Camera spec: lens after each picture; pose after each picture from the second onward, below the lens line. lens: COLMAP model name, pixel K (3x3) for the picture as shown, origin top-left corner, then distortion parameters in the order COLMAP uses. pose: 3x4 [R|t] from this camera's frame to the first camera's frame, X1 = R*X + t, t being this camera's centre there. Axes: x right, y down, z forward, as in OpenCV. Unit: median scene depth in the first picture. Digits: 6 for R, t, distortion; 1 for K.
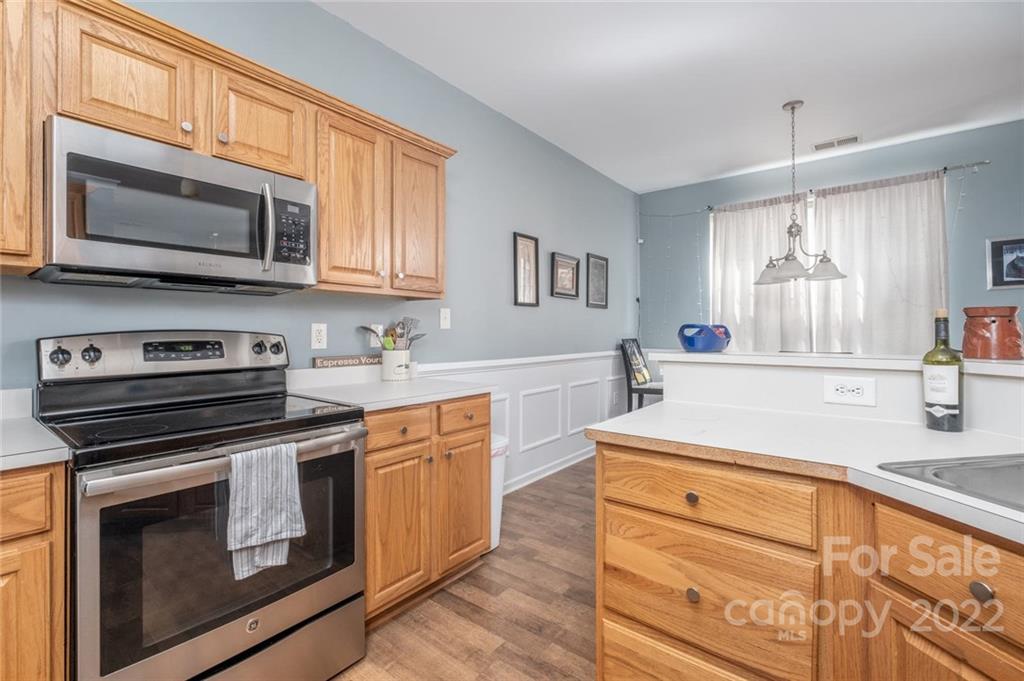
lens RADIAL K [[455.4, 0, 508.7], [0, 455.4, 323.8], [0, 0, 1]] dist [-0.004028, 0.000396]
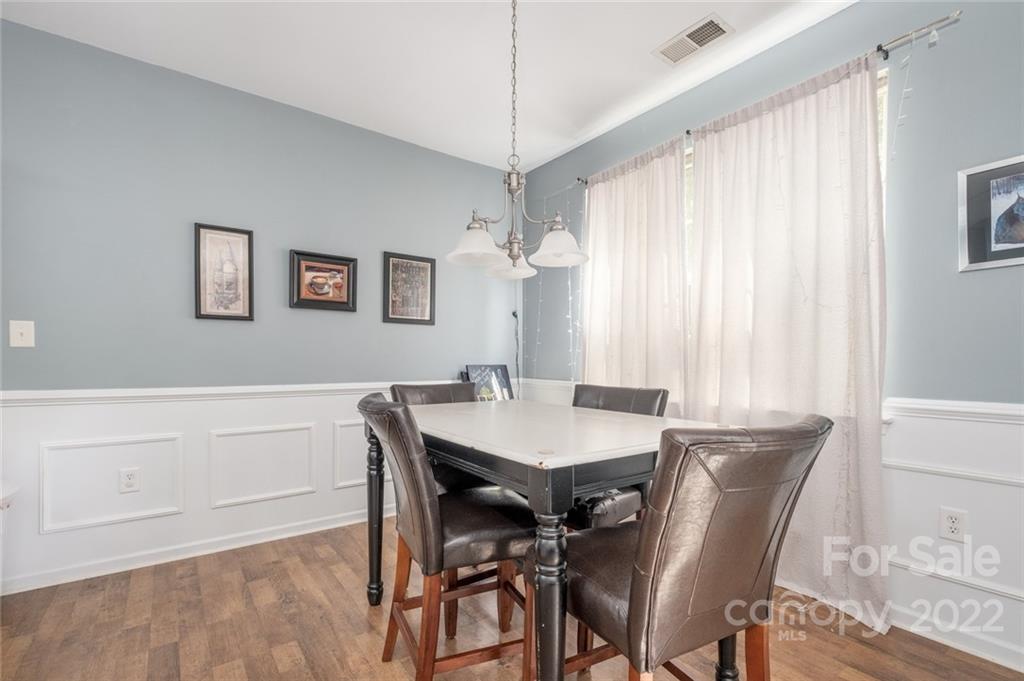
lens RADIAL K [[455.4, 0, 511.0], [0, 455.4, 351.2], [0, 0, 1]] dist [-0.004028, 0.000396]
pose [[0.963404, 0.002813, -0.268039, 0.676764], [-0.001946, 0.999992, 0.003503, 0.011288], [0.268047, -0.002853, 0.963402, 0.364745]]
